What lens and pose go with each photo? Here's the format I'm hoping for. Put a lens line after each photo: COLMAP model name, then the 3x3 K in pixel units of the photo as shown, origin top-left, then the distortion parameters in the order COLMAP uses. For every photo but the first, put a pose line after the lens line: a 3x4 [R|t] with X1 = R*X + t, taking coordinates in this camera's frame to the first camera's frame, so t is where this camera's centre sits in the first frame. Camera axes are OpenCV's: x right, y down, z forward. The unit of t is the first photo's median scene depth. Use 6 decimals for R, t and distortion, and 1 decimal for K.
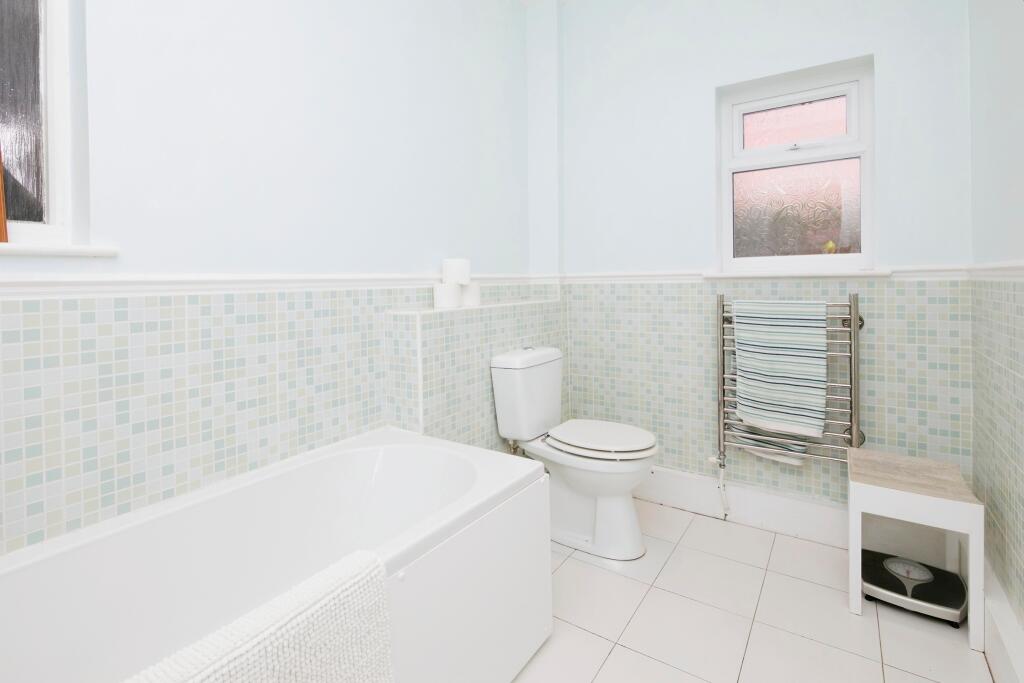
lens RADIAL K [[476.8, 0, 506.8], [0, 476.8, 346.4], [0, 0, 1]] dist [-0.002516, 0.000122]
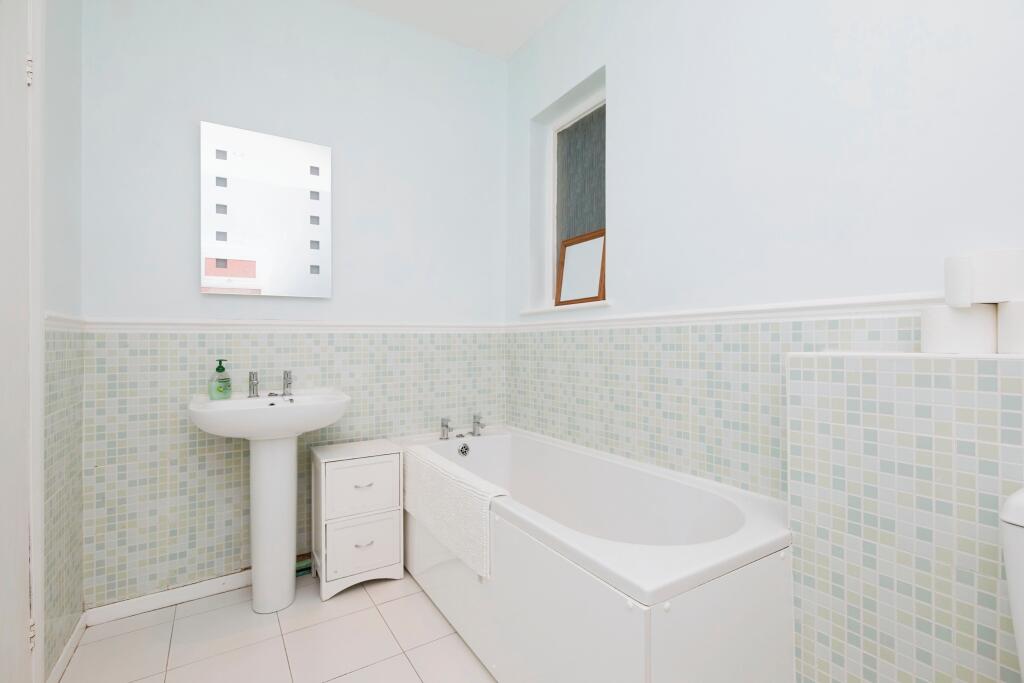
lens RADIAL K [[476.8, 0, 506.8], [0, 476.8, 346.4], [0, 0, 1]] dist [-0.002516, 0.000122]
pose [[-0.405630, 0.073108, -0.911109, 0.691773], [-0.064539, 0.992017, 0.108333, -0.151604], [0.911756, 0.102746, -0.397673, 1.009625]]
